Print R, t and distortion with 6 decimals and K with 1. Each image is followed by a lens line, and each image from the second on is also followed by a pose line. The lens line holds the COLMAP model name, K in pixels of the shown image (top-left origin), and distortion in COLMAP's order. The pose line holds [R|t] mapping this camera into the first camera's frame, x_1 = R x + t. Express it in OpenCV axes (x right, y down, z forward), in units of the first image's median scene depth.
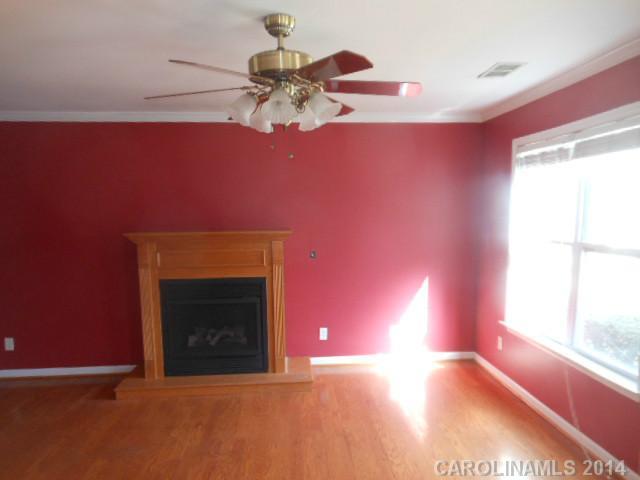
lens RADIAL K [[463.1, 0, 320.0], [0, 463.1, 241.3], [0, 0, 1]] dist [-0.001169, -0.001085]
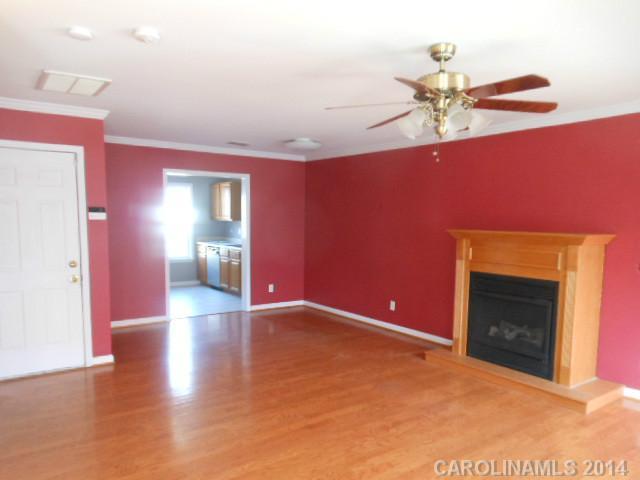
lens RADIAL K [[463.1, 0, 318.9], [0, 463.1, 241.4], [0, 0, 1]] dist [-0.001169, -0.001085]
pose [[0.518511, 0.065911, -0.852527, 0.437054], [-0.074369, 0.996723, 0.031827, 0.000843], [0.851831, 0.046899, 0.521714, 0.076141]]
